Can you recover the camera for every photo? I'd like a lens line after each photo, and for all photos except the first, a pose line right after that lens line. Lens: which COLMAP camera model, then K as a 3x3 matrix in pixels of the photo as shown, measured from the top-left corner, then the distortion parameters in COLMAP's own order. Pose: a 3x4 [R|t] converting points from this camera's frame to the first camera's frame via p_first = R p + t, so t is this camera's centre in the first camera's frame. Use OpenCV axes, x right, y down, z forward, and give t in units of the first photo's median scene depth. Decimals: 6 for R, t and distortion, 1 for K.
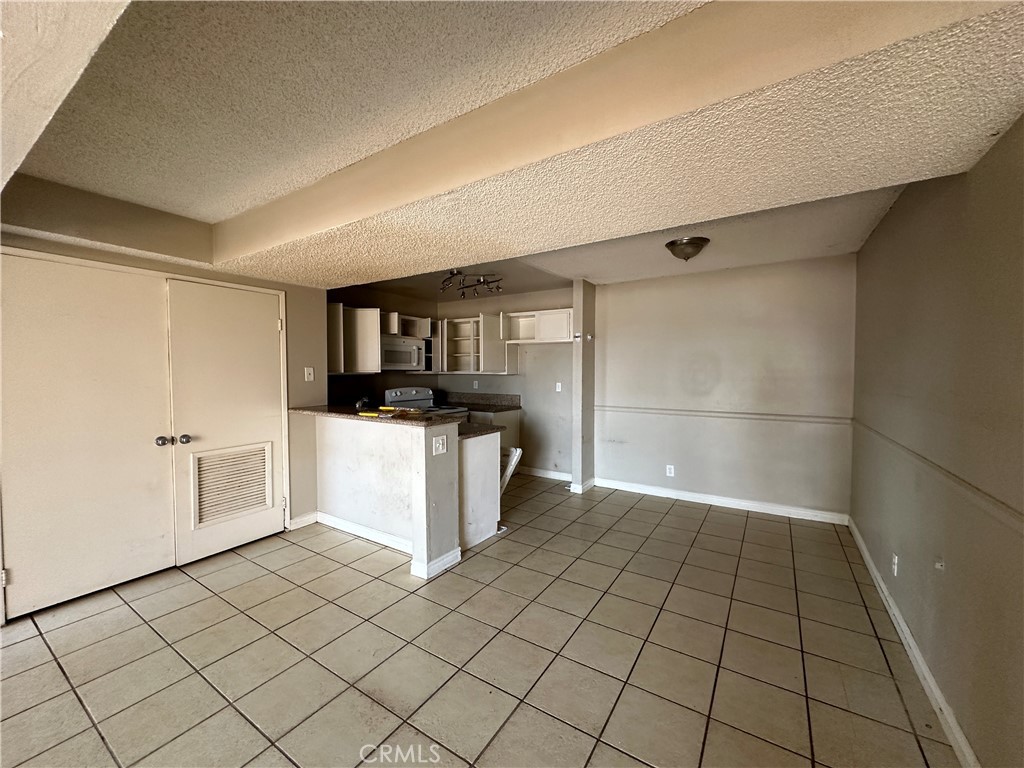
lens RADIAL K [[408.7, 0, 510.6], [0, 408.7, 384.8], [0, 0, 1]] dist [-0.005120, 0.000888]
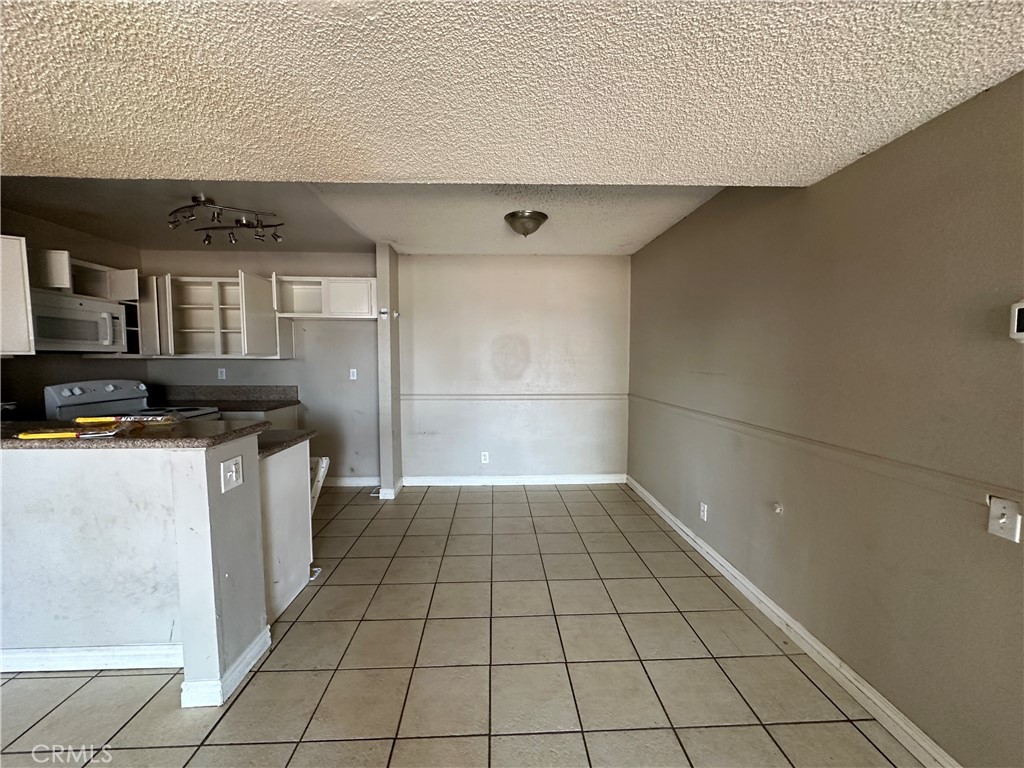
lens RADIAL K [[408.7, 0, 512.0], [0, 408.7, 384.7], [0, 0, 1]] dist [-0.005120, 0.000888]
pose [[0.814883, -0.037951, 0.578382, -0.133160], [0.019060, 0.999069, 0.038701, 0.001554], [-0.579312, -0.020513, 0.814847, 0.207378]]
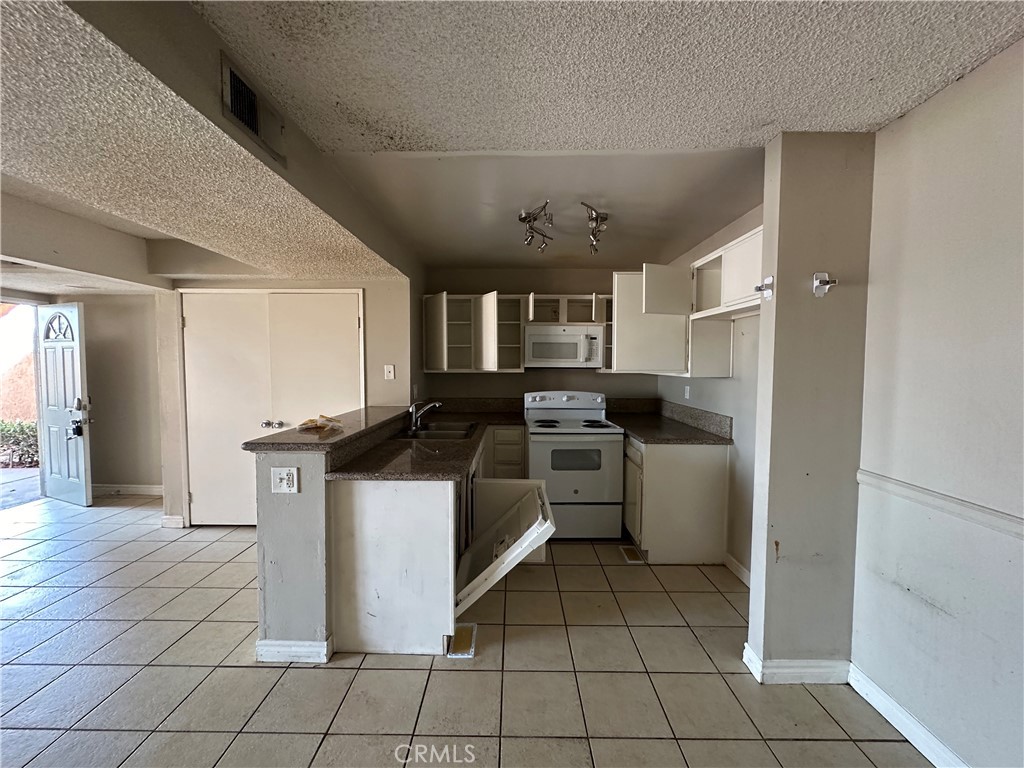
lens RADIAL K [[408.7, 0, 509.3], [0, 408.7, 384.2], [0, 0, 1]] dist [-0.005120, 0.000888]
pose [[0.535302, 0.042363, -0.843598, 0.445156], [-0.032234, 0.999039, 0.029716, -0.034279], [0.844046, 0.011285, 0.536153, 0.705438]]
